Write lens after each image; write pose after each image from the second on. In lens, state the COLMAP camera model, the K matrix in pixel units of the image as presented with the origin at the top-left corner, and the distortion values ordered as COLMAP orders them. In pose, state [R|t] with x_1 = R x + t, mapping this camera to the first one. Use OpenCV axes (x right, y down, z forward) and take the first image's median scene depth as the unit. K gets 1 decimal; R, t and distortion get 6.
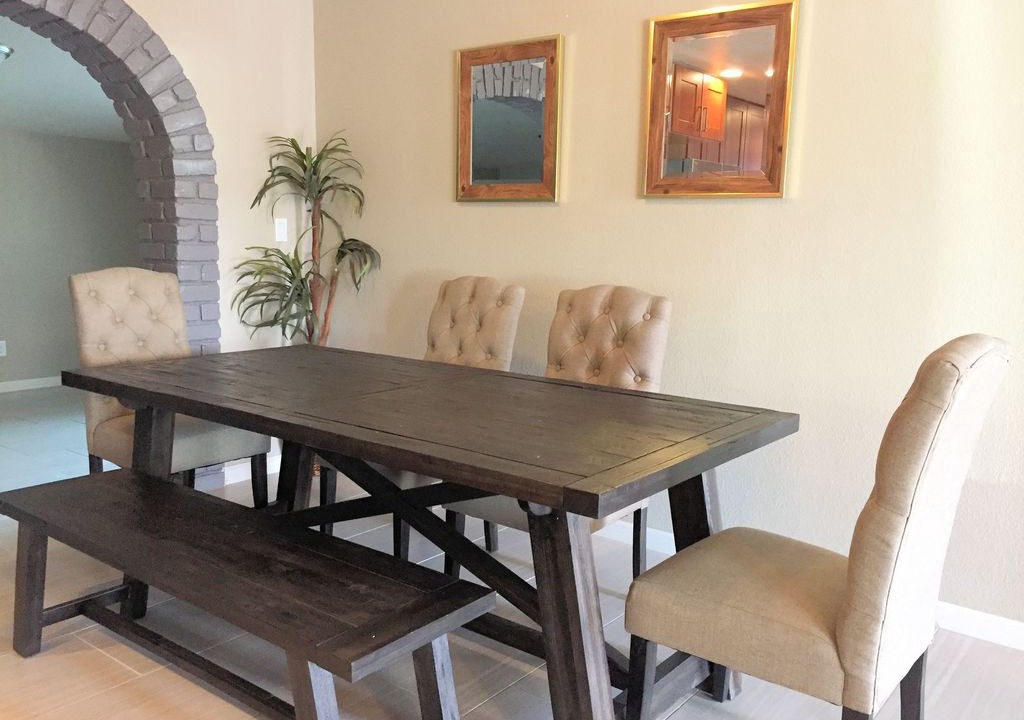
lens RADIAL K [[878.4, 0, 510.6], [0, 878.4, 361.5], [0, 0, 1]] dist [0.076533, -0.089144]
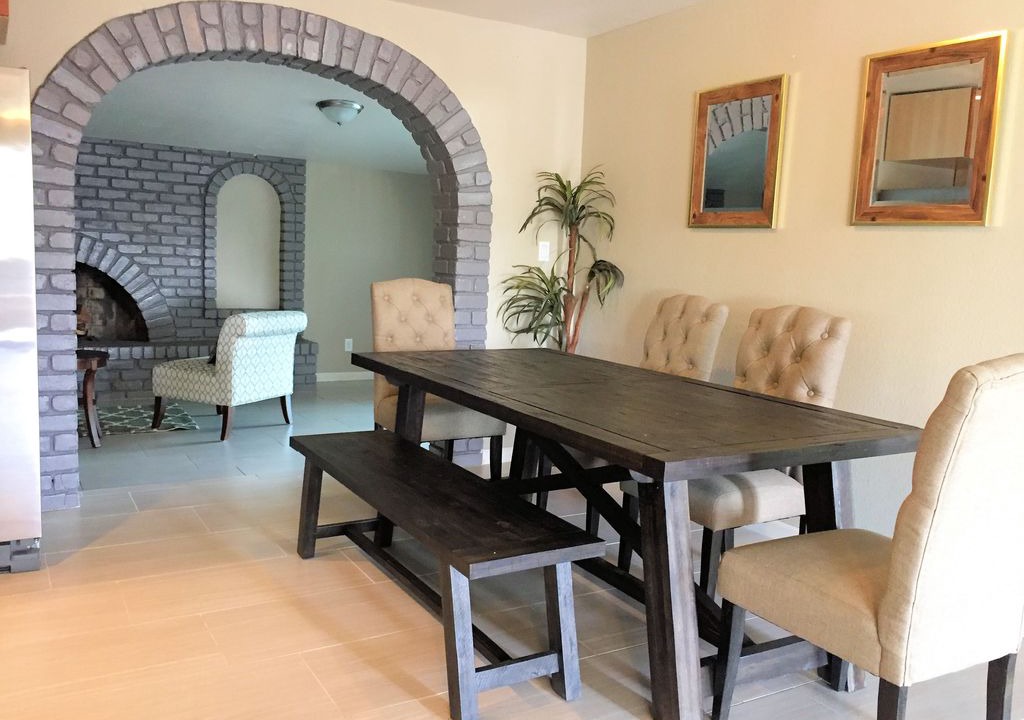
lens RADIAL K [[878.4, 0, 506.8], [0, 878.4, 365.1], [0, 0, 1]] dist [0.076533, -0.089144]
pose [[0.929278, 0.066544, -0.363338, 0.156232], [-0.075873, 0.997052, -0.011447, 0.021455], [0.361505, 0.038205, 0.931587, -0.112919]]
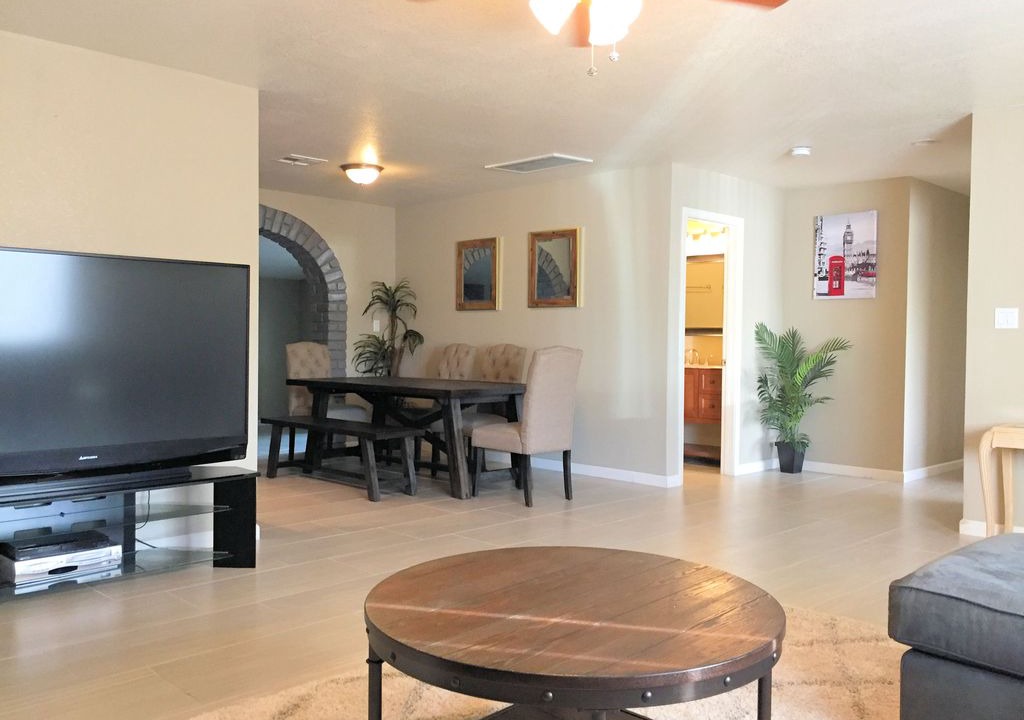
lens RADIAL K [[878.4, 0, 512.0], [0, 878.4, 360.2], [0, 0, 1]] dist [0.076533, -0.089144]
pose [[0.992341, -0.008411, -0.123242, 0.366653], [-0.007248, 0.991996, -0.126059, 0.224021], [0.123315, 0.125987, 0.984338, -1.160083]]
